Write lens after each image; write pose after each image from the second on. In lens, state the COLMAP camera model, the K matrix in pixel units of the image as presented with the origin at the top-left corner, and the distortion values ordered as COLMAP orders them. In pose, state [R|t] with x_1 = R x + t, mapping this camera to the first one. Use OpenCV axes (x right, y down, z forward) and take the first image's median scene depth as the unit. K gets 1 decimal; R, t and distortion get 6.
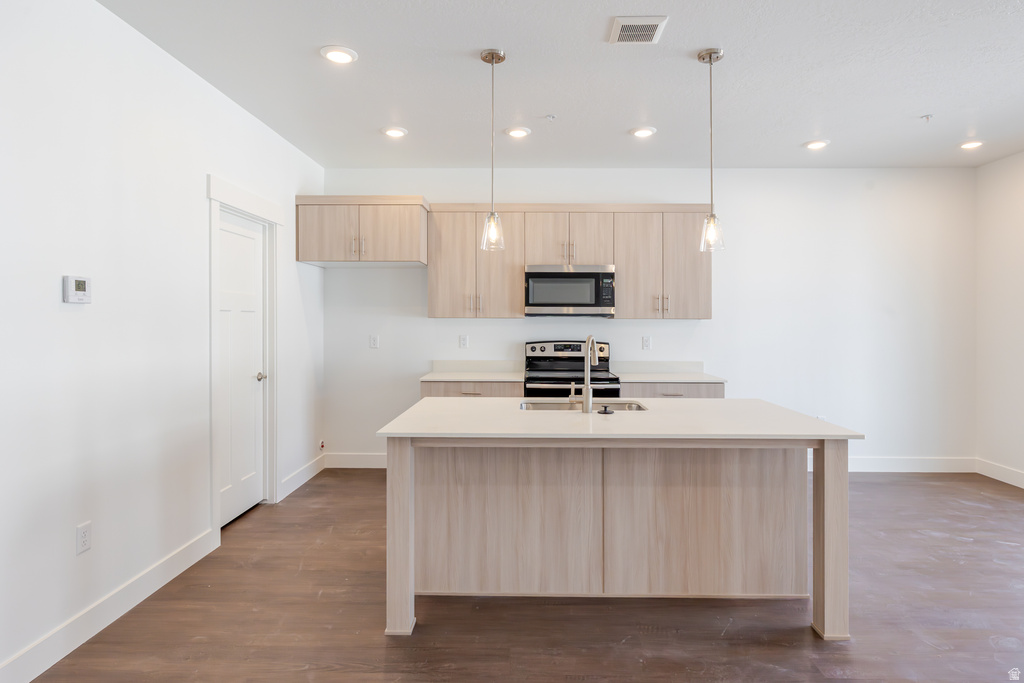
lens RADIAL K [[562.4, 0, 529.2], [0, 562.4, 317.9], [0, 0, 1]] dist [0.000958, -0.001142]
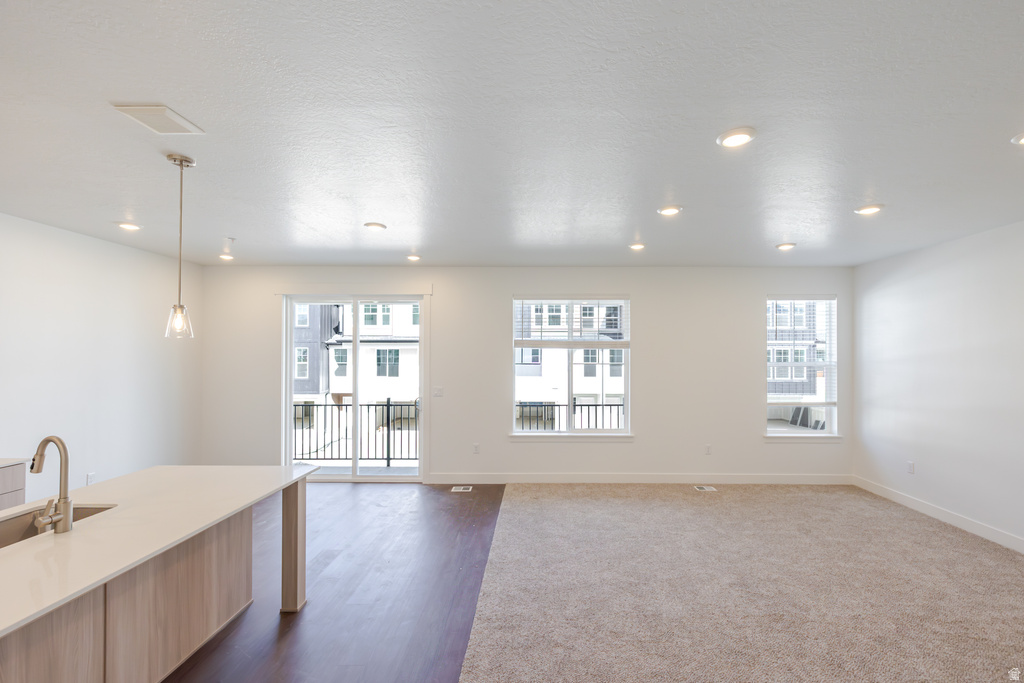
lens RADIAL K [[443.3, 0, 539.1], [0, 443.3, 351.0], [0, 0, 1]] dist [0.001689, -0.000577]
pose [[-0.019838, 0.006442, 0.999782, -0.443460], [-0.010295, 0.999925, -0.006647, -0.078511], [-0.999750, -0.010425, -0.019770, 0.254998]]
